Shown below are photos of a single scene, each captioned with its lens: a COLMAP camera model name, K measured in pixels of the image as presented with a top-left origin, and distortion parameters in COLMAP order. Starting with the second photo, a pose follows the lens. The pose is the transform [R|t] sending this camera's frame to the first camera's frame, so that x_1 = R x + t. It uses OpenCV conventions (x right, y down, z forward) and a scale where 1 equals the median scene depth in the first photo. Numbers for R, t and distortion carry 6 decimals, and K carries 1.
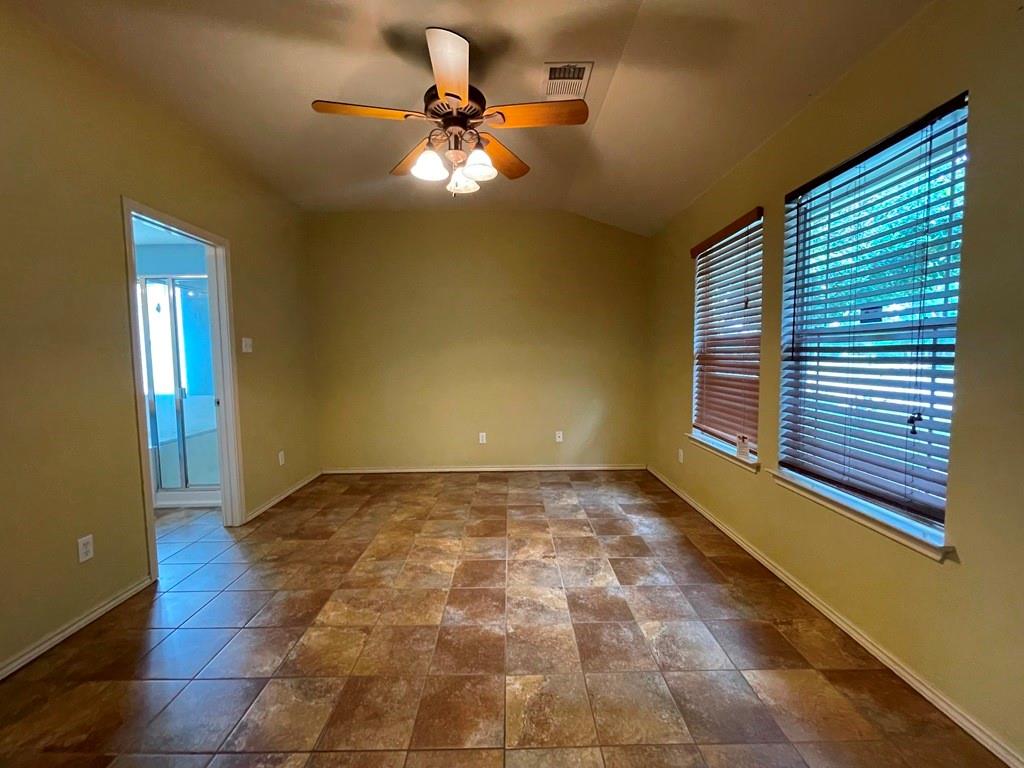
lens RADIAL K [[418.4, 0, 512.4], [0, 418.4, 384.0], [0, 0, 1]] dist [0.000188, 0.000392]
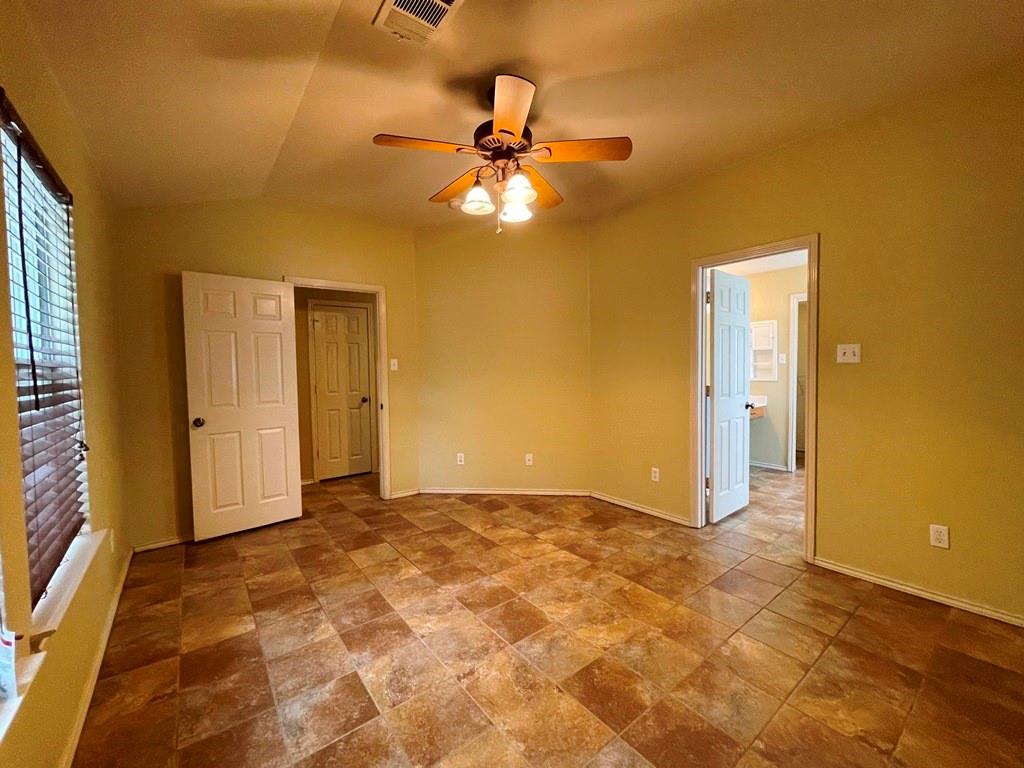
lens RADIAL K [[418.4, 0, 512.4], [0, 418.4, 384.0], [0, 0, 1]] dist [0.000188, 0.000392]
pose [[-0.793879, 0.051362, -0.605902, 0.489179], [-0.014546, 0.994537, 0.103366, -0.156942], [0.607901, 0.090874, -0.788795, 1.805460]]
